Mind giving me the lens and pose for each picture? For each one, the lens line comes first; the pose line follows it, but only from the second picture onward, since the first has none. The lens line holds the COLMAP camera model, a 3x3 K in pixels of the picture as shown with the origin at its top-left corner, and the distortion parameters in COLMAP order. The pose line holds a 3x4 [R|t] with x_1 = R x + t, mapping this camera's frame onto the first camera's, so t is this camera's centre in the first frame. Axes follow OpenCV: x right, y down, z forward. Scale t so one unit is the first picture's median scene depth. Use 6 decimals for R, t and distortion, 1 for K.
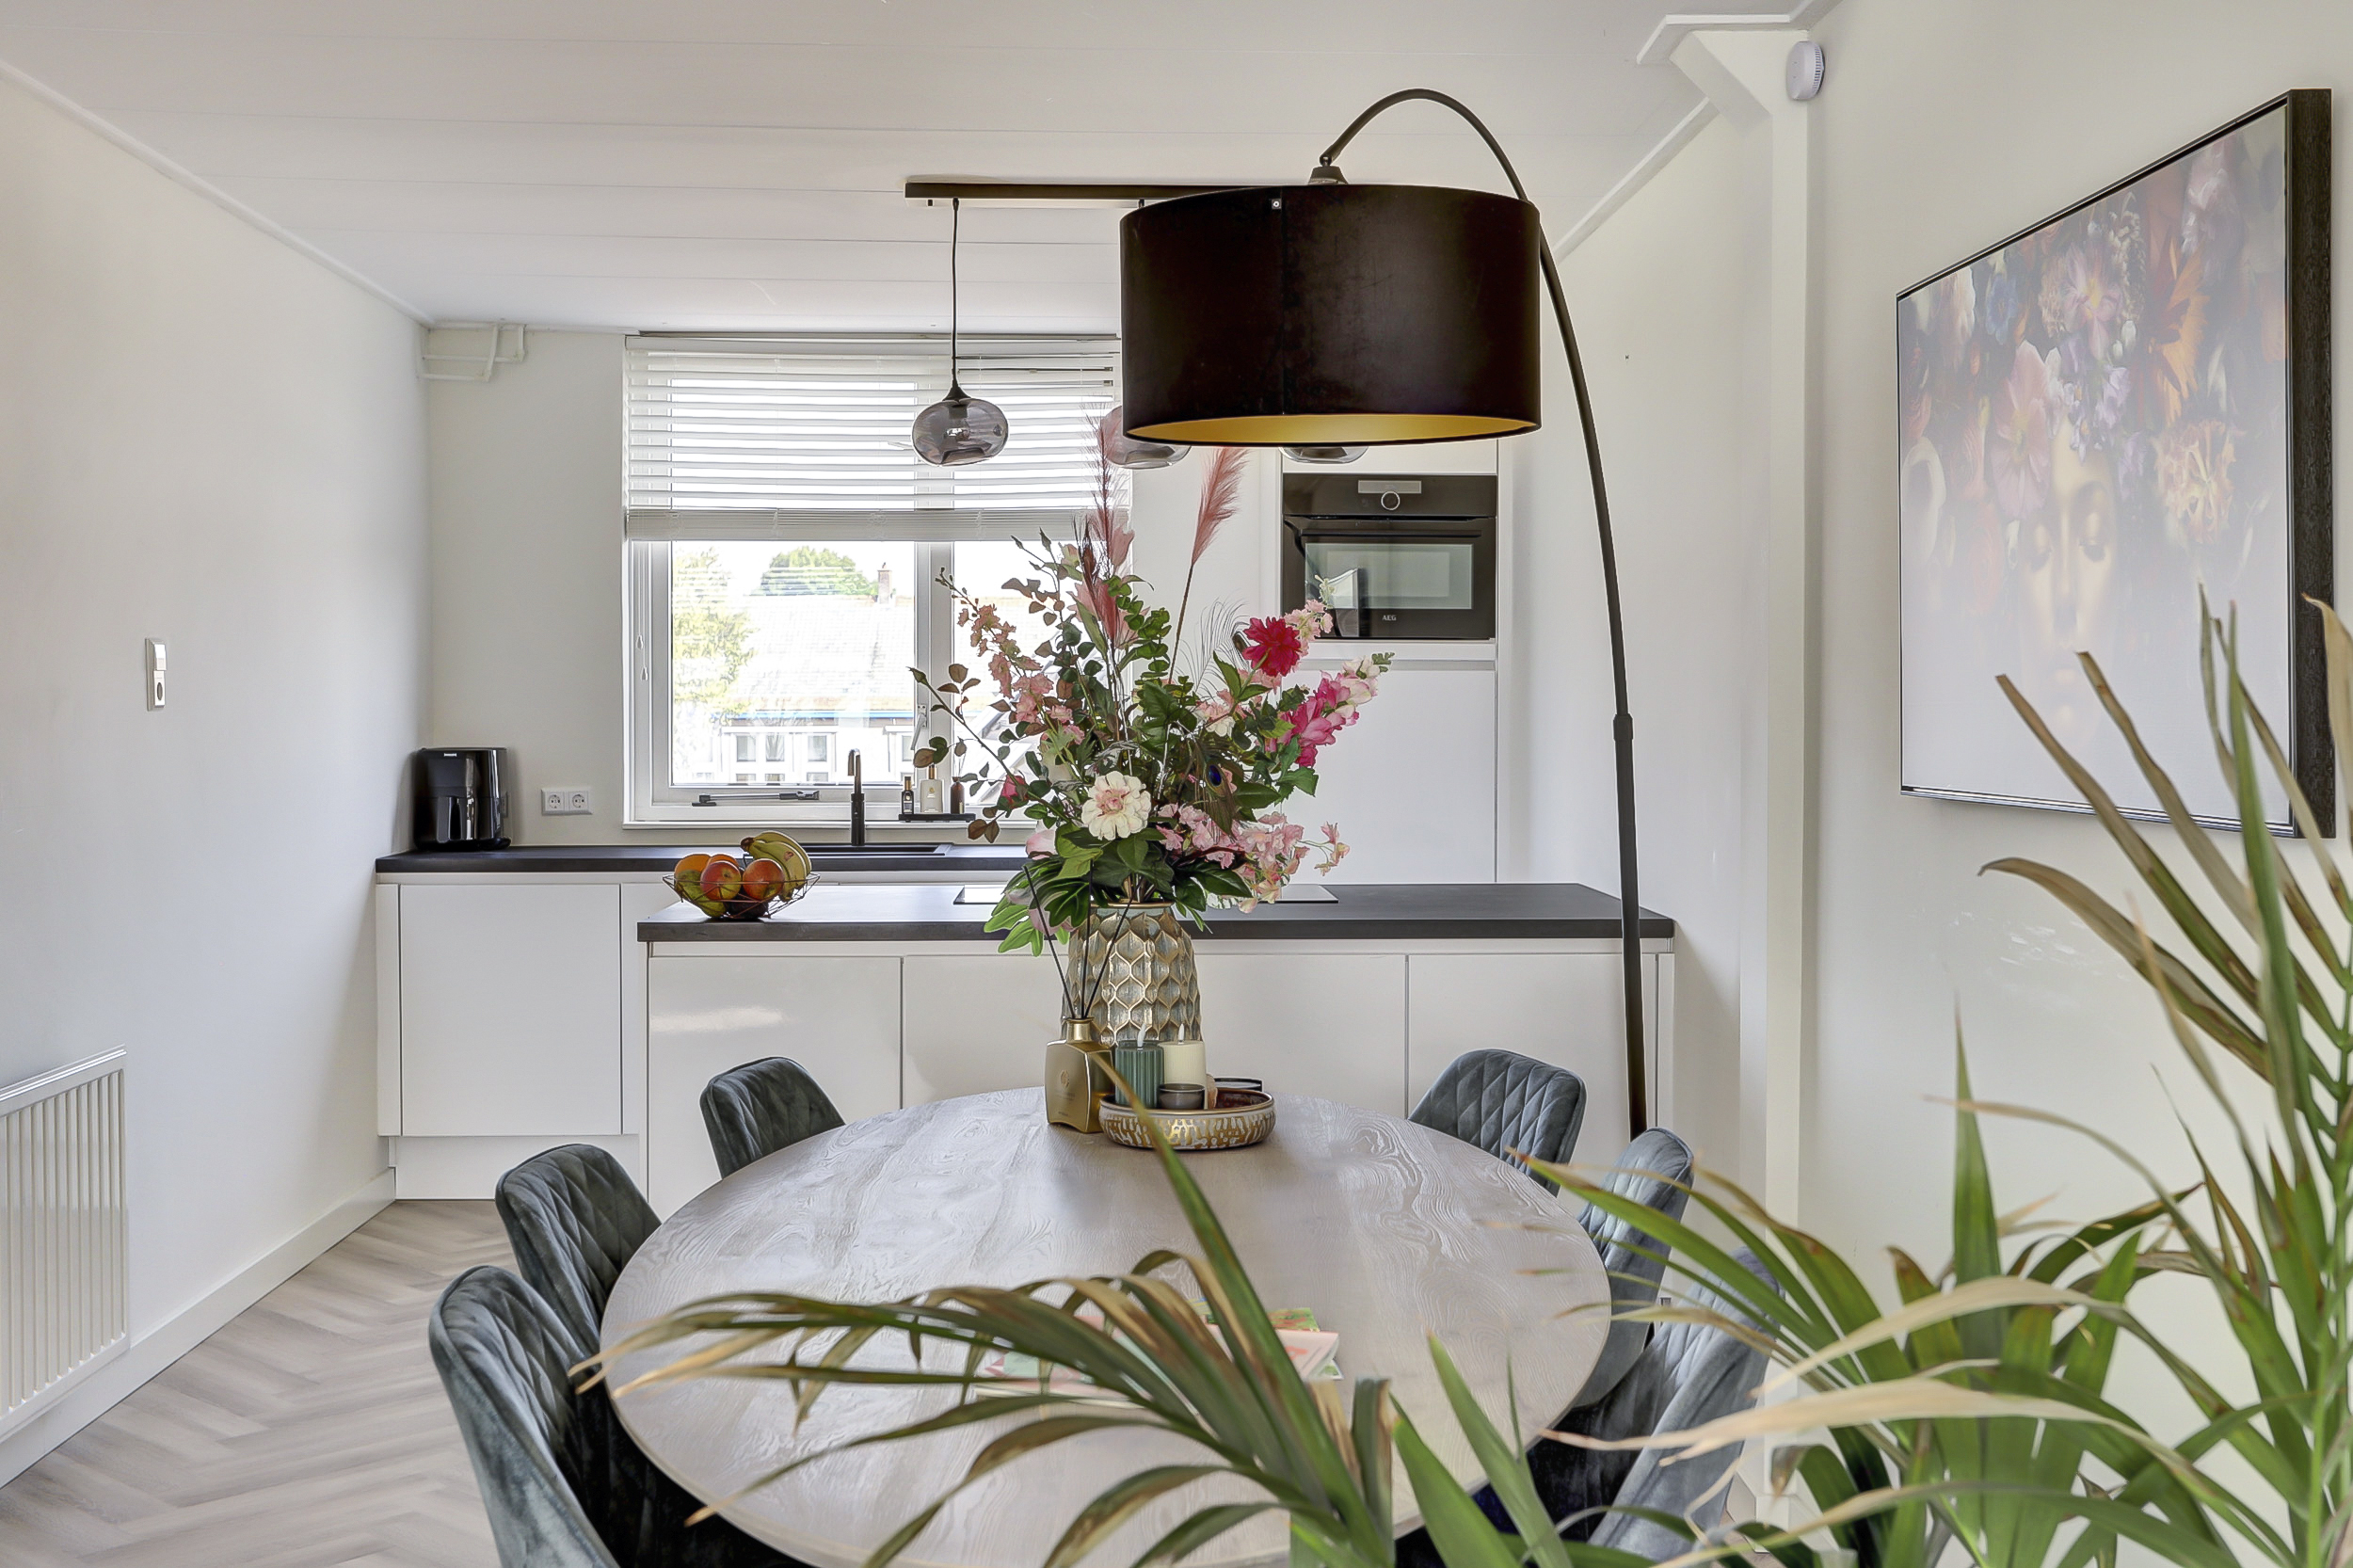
lens RADIAL K [[2582.4, 0, 1173.1], [0, 2582.4, 758.7], [0, 0, 1]] dist [0.038360, 0.011052]
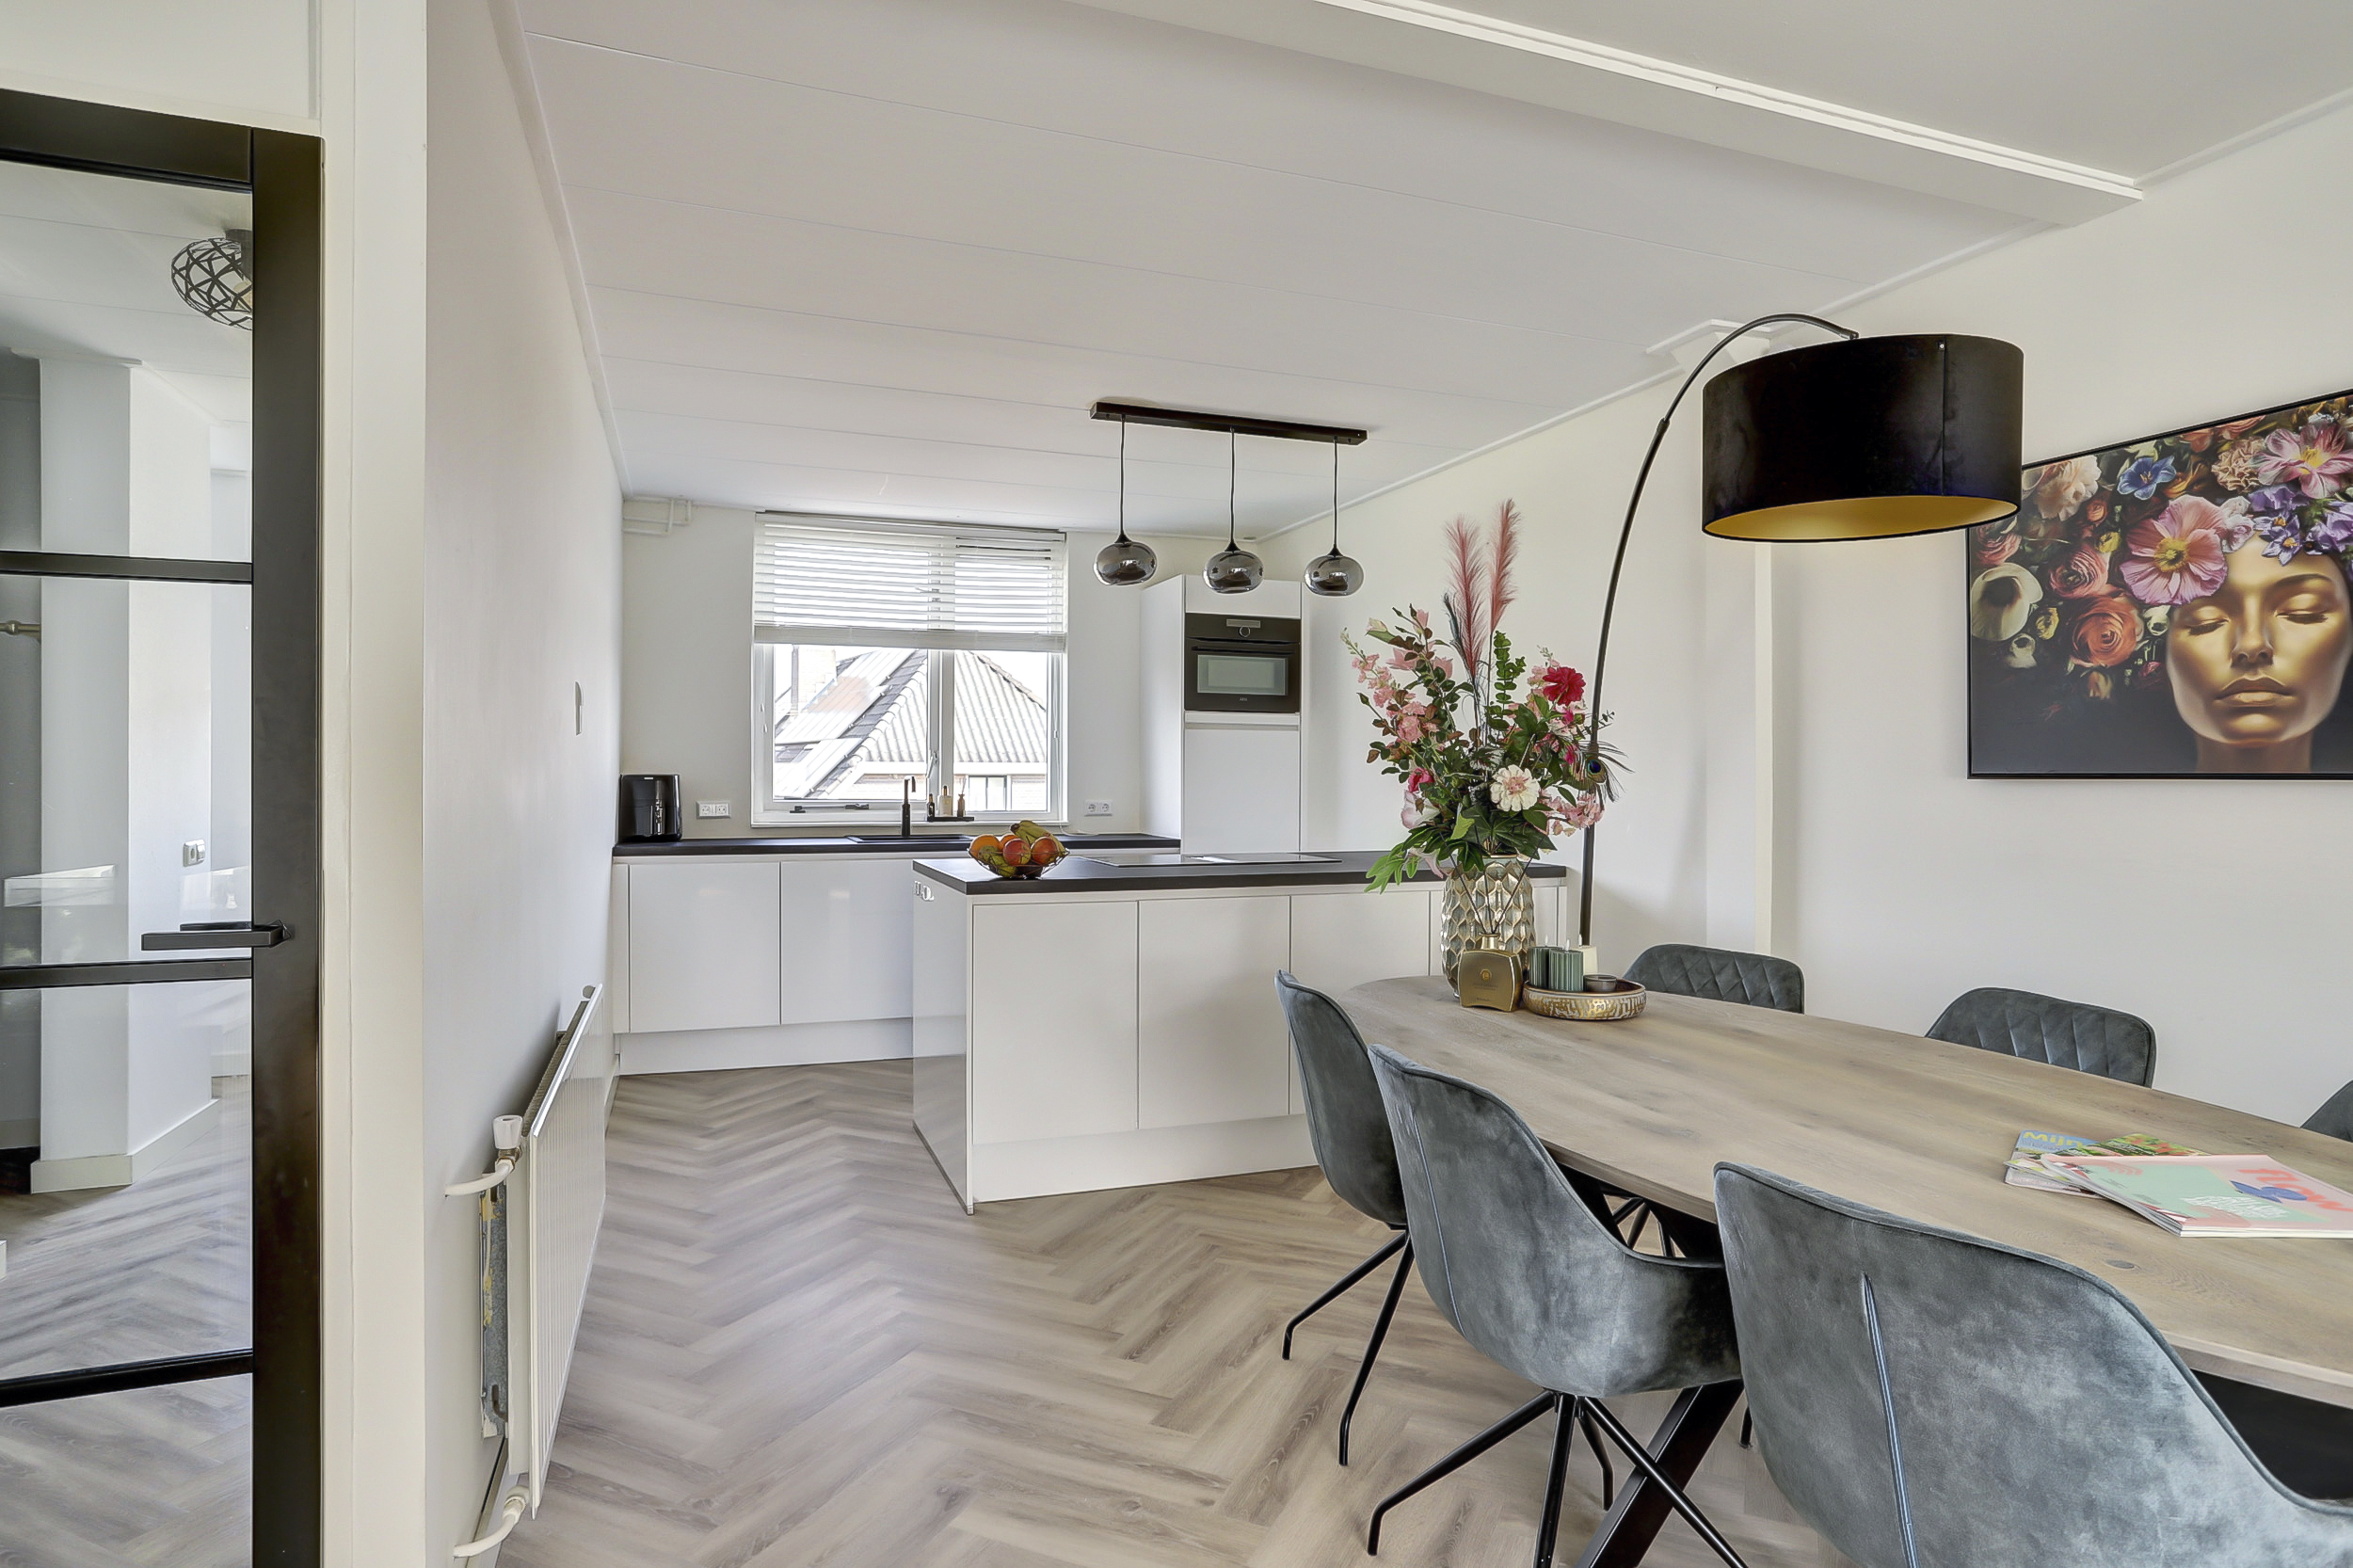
lens RADIAL K [[1305.6, 0, 1176.5], [0, 1305.6, 784.0], [0, 0, 1]] dist [-0.057384, 0.037451]
pose [[0.949316, 0.000962, 0.314321, -0.228523], [0.003432, 0.999904, -0.013423, 0.013138], [-0.314304, 0.013821, 0.949222, 0.187731]]
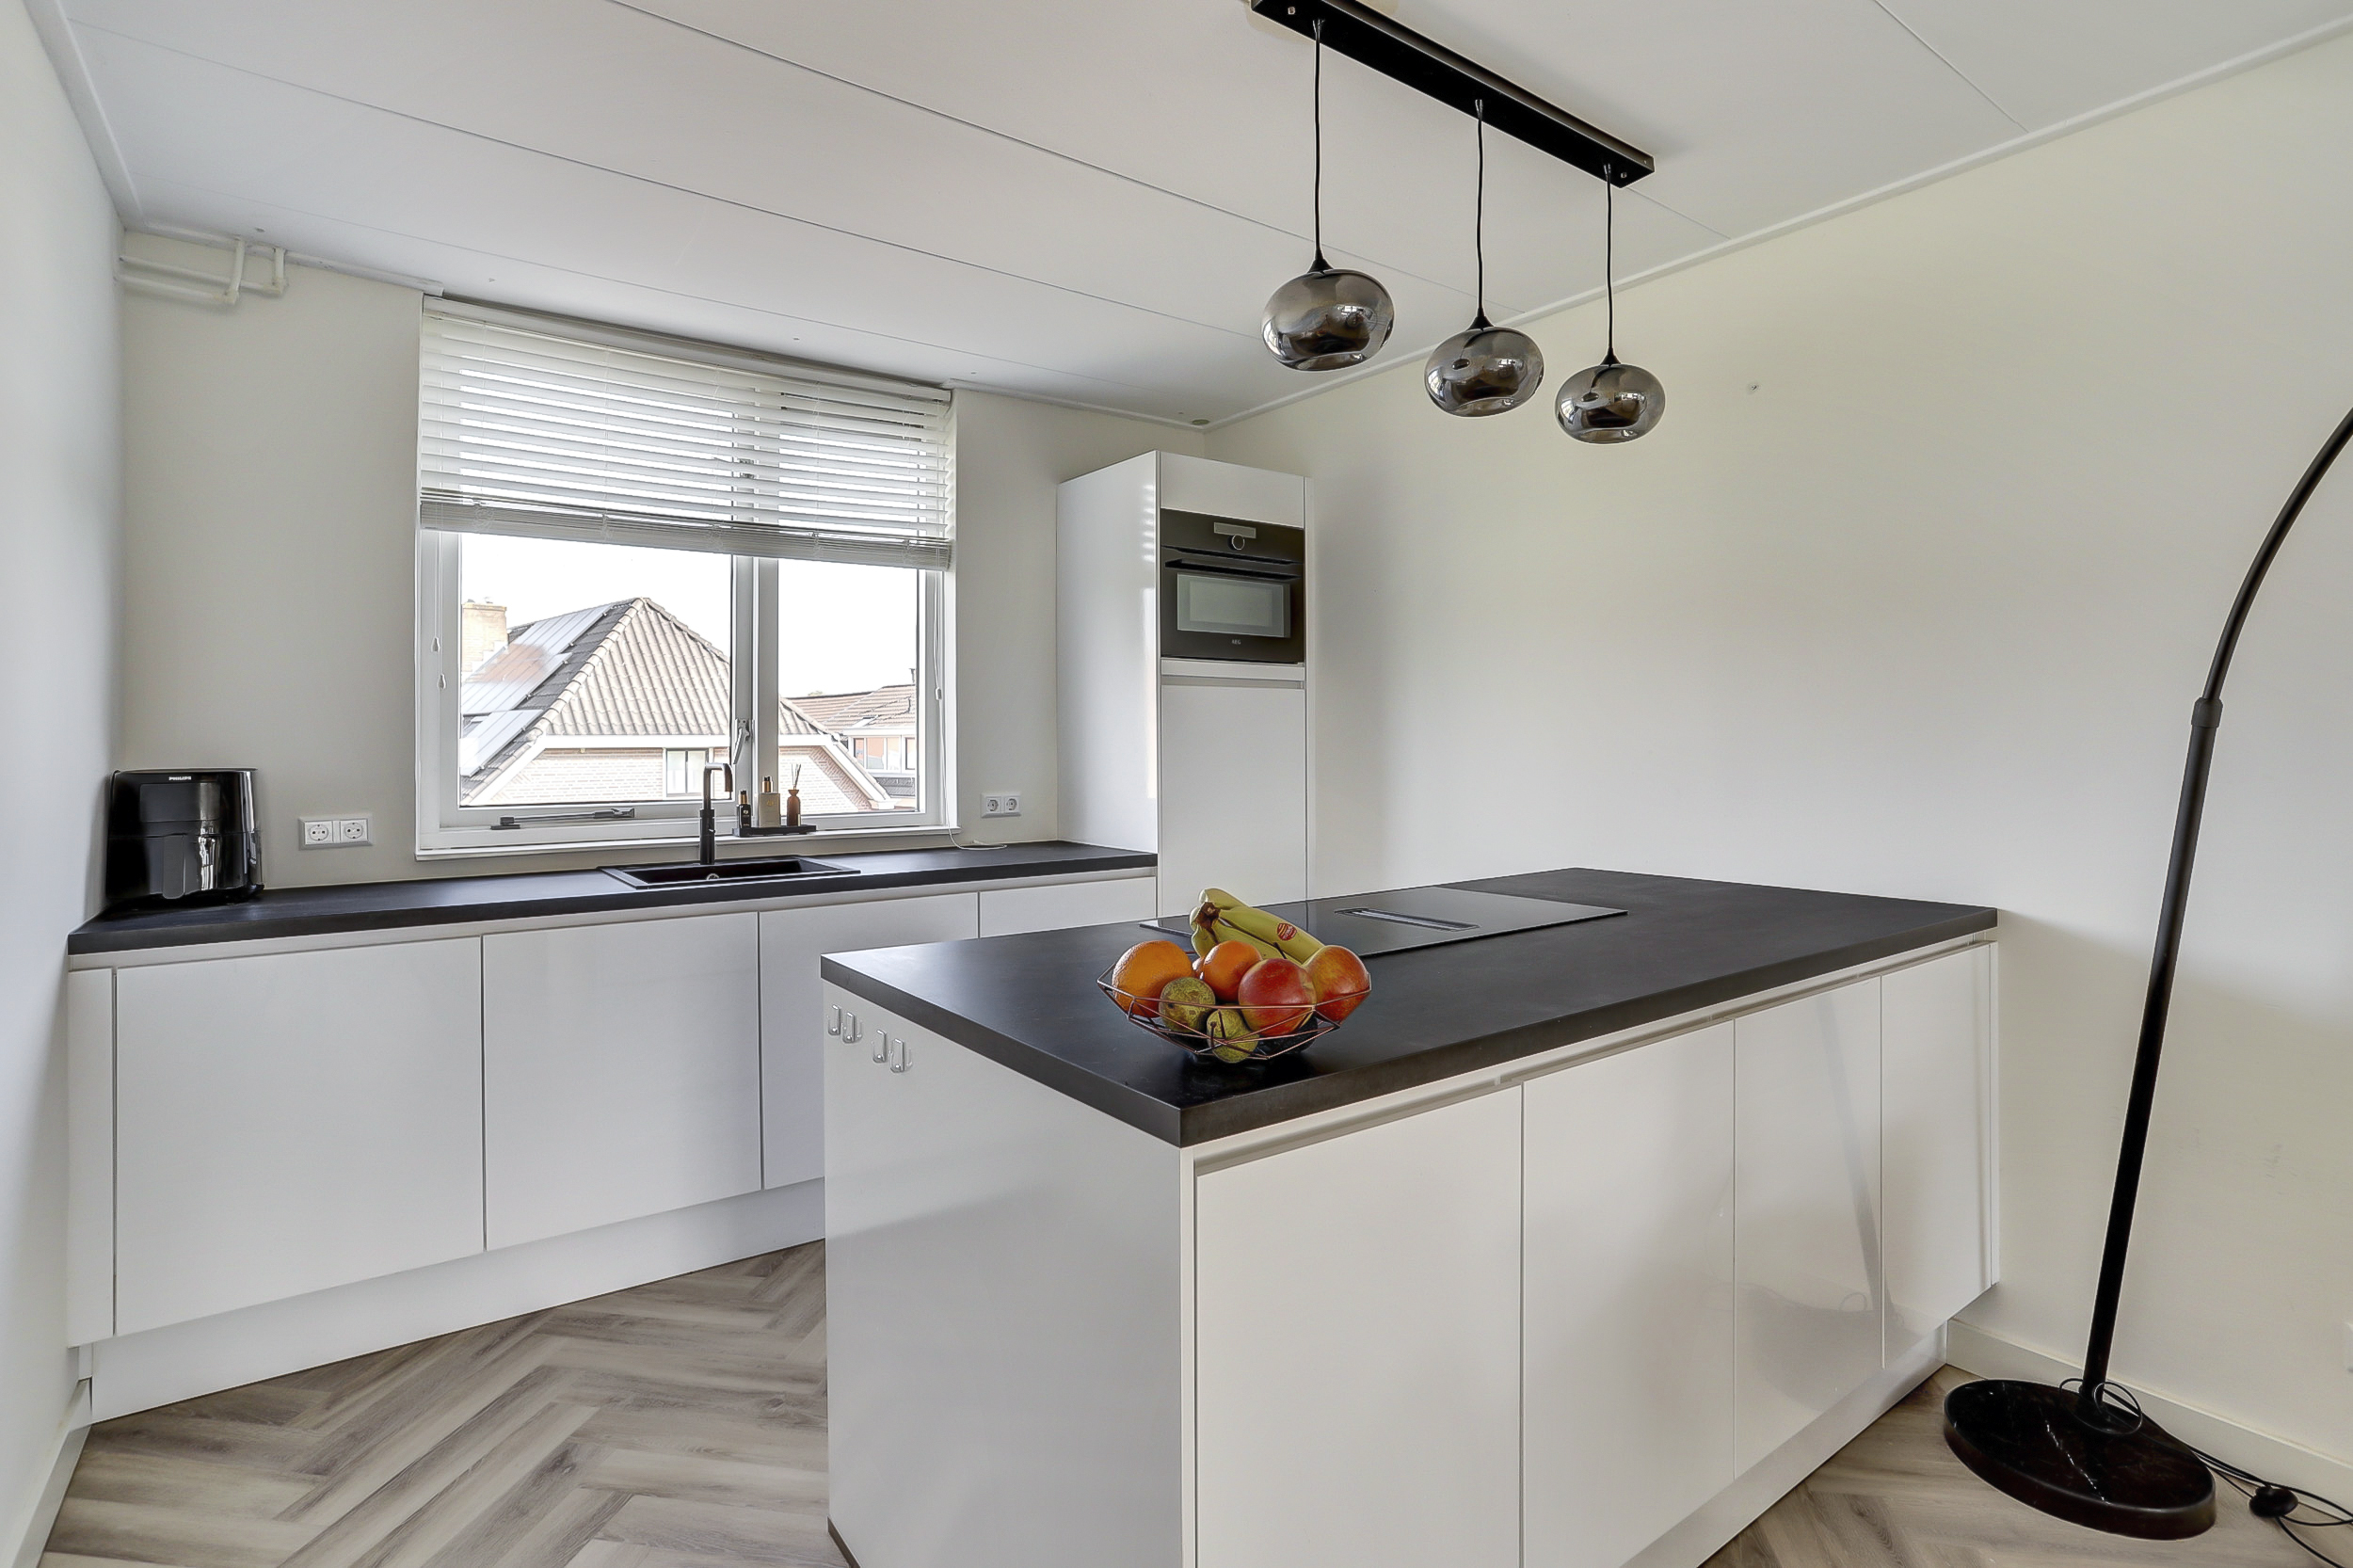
lens RADIAL K [[1155.8, 0, 1180.0], [0, 1155.8, 736.8], [0, 0, 1]] dist [-0.067898, 0.041223]
pose [[0.822666, -0.004505, 0.568508, -0.230601], [0.020408, 0.999558, -0.021610, -0.000938], [-0.568159, 0.029380, 0.822394, 0.578834]]
